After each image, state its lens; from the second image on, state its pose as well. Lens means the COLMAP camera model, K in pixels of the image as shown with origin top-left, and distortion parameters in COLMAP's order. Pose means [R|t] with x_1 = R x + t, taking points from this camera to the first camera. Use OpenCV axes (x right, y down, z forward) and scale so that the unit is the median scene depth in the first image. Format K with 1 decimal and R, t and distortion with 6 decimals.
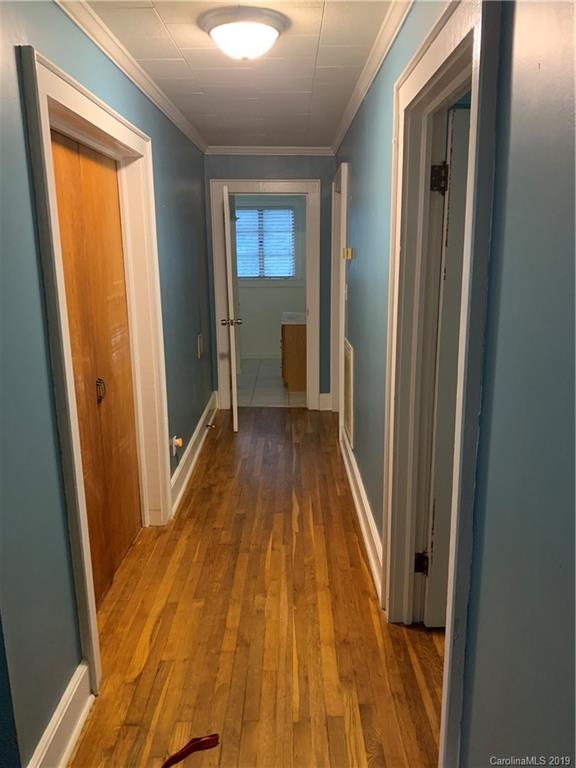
lens RADIAL K [[588.8, 0, 288.0], [0, 588.8, 382.7], [0, 0, 1]] dist [0.054961, 0.003195]
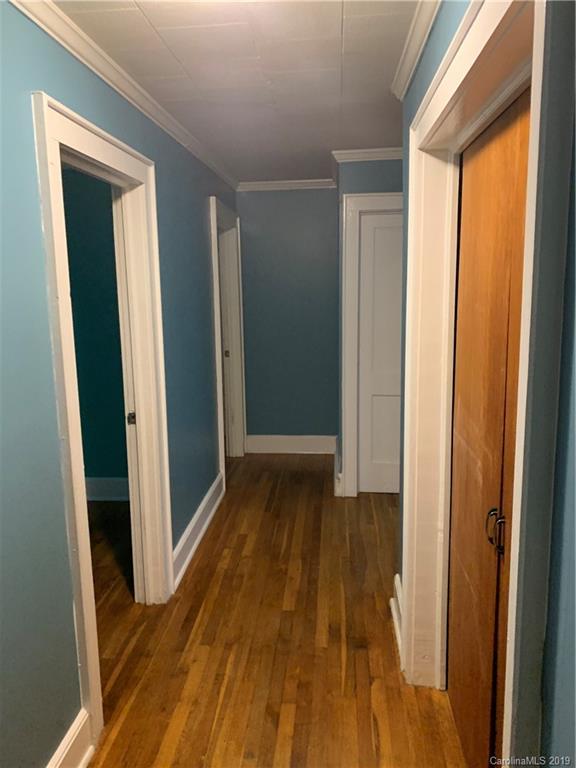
lens RADIAL K [[588.8, 0, 287.5], [0, 588.8, 382.4], [0, 0, 1]] dist [0.054961, 0.003195]
pose [[-0.996431, 0.011447, 0.083633, -0.191844], [0.043717, 0.917523, 0.395273, -0.419661], [-0.072211, 0.397518, -0.914749, 1.740210]]
